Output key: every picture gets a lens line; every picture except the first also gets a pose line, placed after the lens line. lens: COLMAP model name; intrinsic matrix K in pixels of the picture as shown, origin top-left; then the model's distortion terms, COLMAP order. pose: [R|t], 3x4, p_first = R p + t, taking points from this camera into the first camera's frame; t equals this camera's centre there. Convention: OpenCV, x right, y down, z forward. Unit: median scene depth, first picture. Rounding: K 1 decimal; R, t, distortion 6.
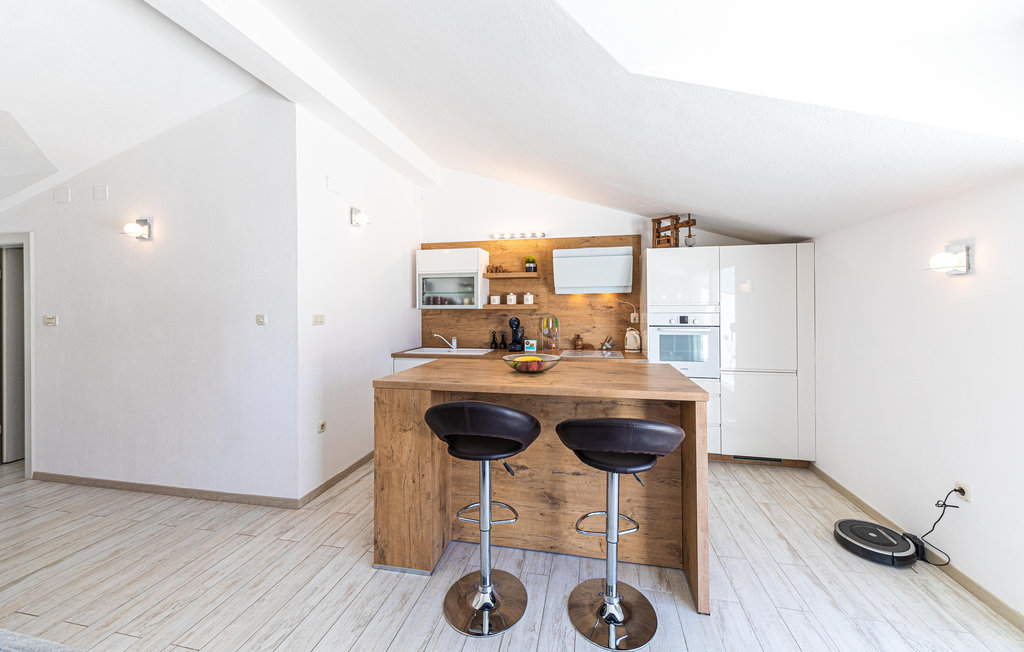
lens RADIAL K [[363.4, 0, 525.6], [0, 363.4, 305.2], [0, 0, 1]] dist [0.007068, -0.000412]
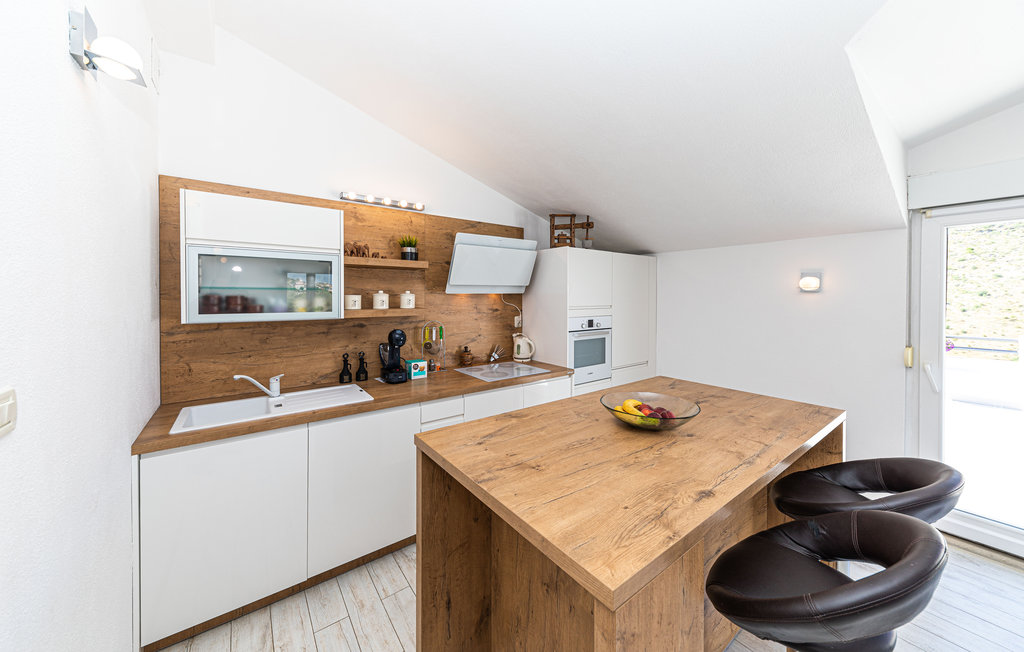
lens RADIAL K [[363.4, 0, 498.3], [0, 363.4, 299.5], [0, 0, 1]] dist [0.007068, -0.000412]
pose [[0.678045, -0.002894, 0.735014, -0.375401], [-0.007823, 0.999907, 0.011154, -0.027680], [-0.734978, -0.013313, 0.677960, 0.429995]]
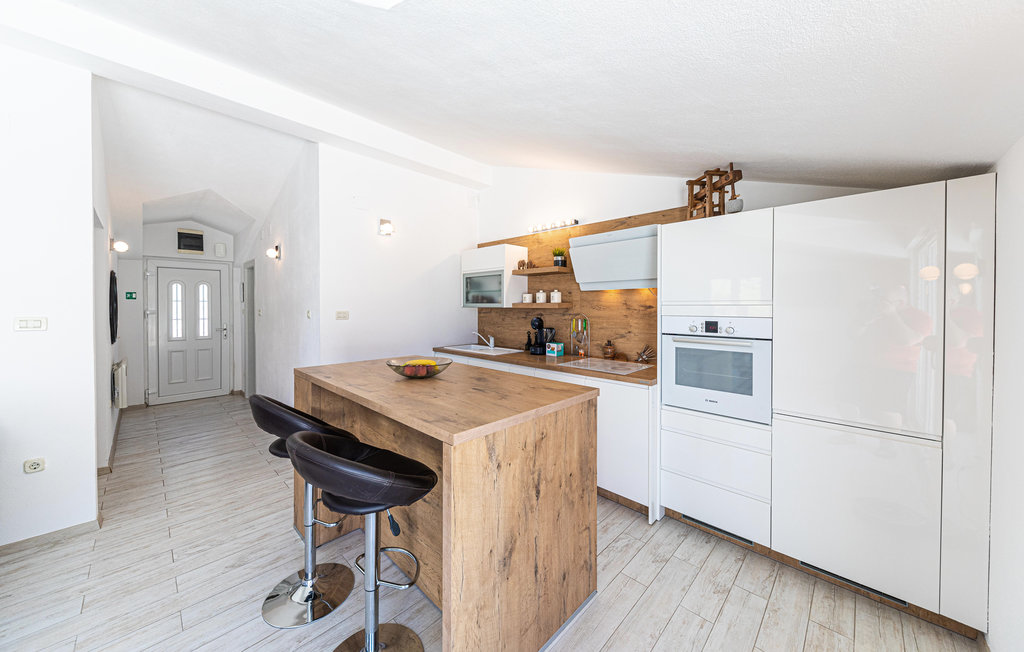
lens RADIAL K [[363.4, 0, 511.2], [0, 363.4, 308.2], [0, 0, 1]] dist [0.007068, -0.000412]
pose [[0.835564, 0.008945, -0.549320, 0.408189], [-0.000645, 0.999883, 0.015301, -0.002949], [0.549392, -0.012430, 0.835472, 0.204668]]
